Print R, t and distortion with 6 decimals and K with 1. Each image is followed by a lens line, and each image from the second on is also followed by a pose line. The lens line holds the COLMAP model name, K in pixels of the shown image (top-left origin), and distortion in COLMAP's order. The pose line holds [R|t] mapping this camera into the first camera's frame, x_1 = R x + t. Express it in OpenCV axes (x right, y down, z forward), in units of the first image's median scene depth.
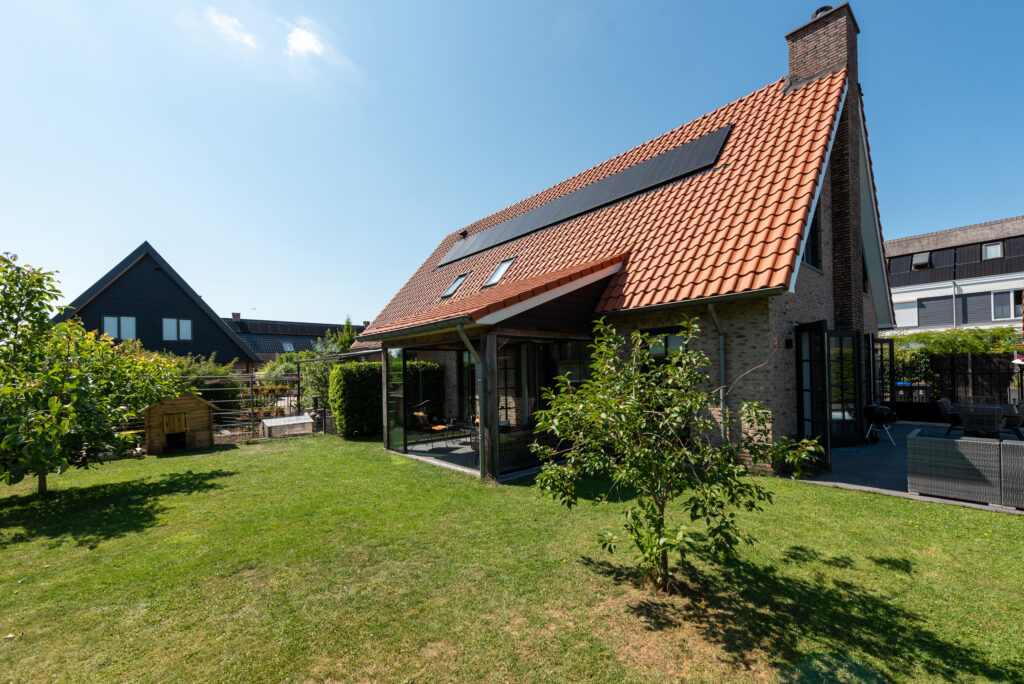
lens RADIAL K [[427.0, 0, 514.8], [0, 427.0, 360.3], [0, 0, 1]] dist [0.021679, 0.000088]
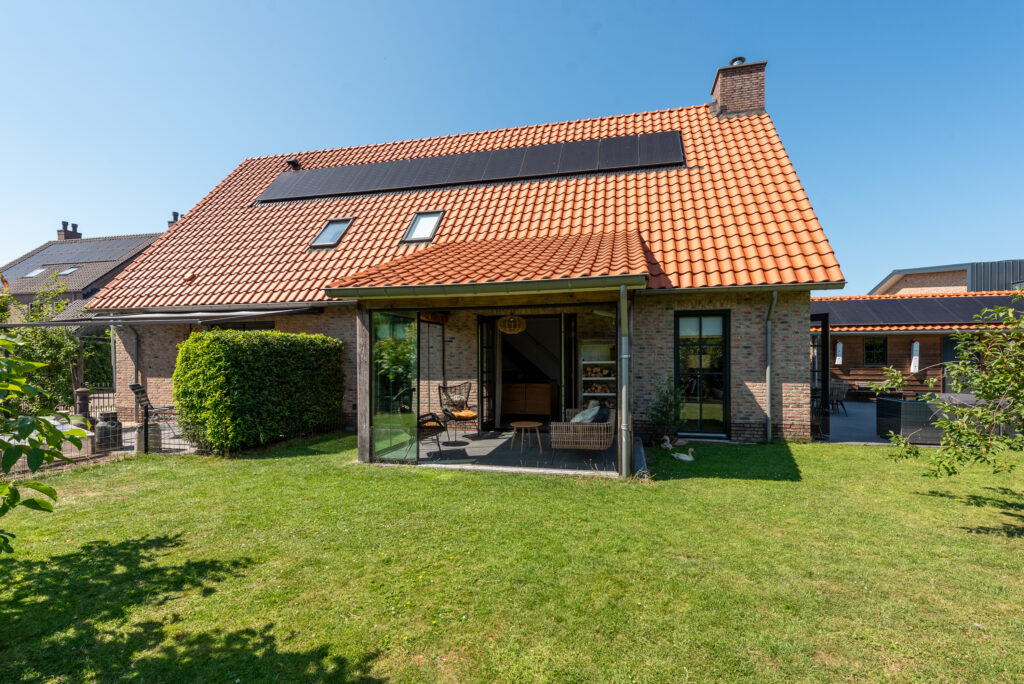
lens RADIAL K [[443.8, 0, 508.5], [0, 443.8, 376.7], [0, 0, 1]] dist [-0.001328, -0.000194]
pose [[0.828545, 0.002156, 0.559918, -0.696335], [-0.024819, 0.999151, 0.032879, 0.064266], [-0.559372, -0.041138, 0.827895, 0.427850]]
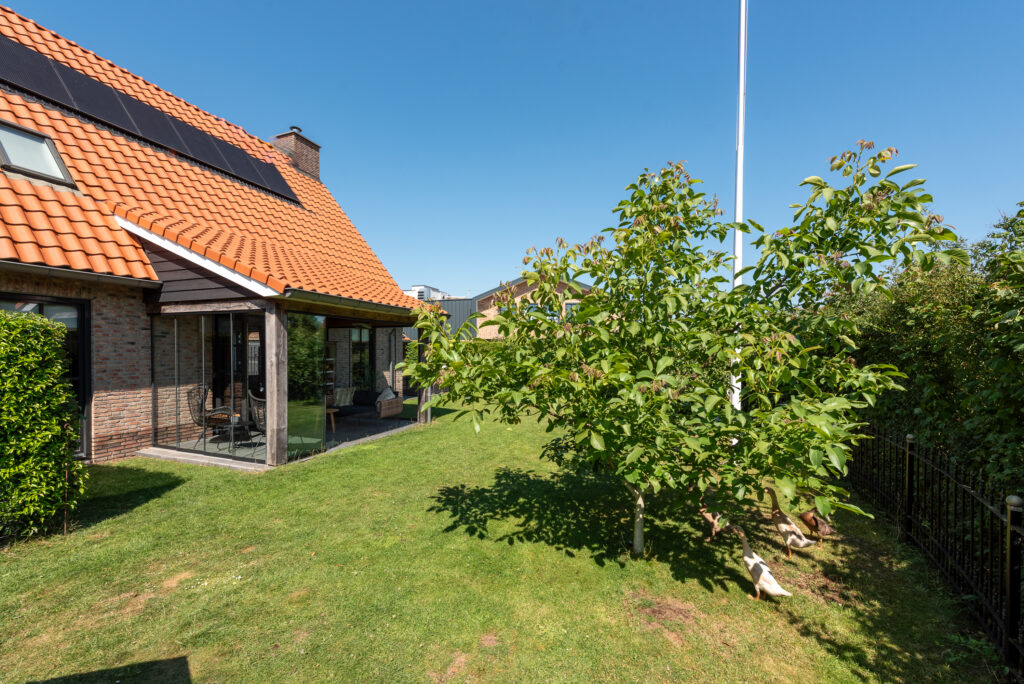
lens RADIAL K [[427.0, 0, 514.8], [0, 427.0, 360.3], [0, 0, 1]] dist [0.021679, 0.000088]
pose [[-0.411613, 0.015443, 0.911228, -1.429980], [0.009722, 0.999874, -0.012554, 0.085836], [-0.911307, 0.003692, -0.411711, 1.286712]]
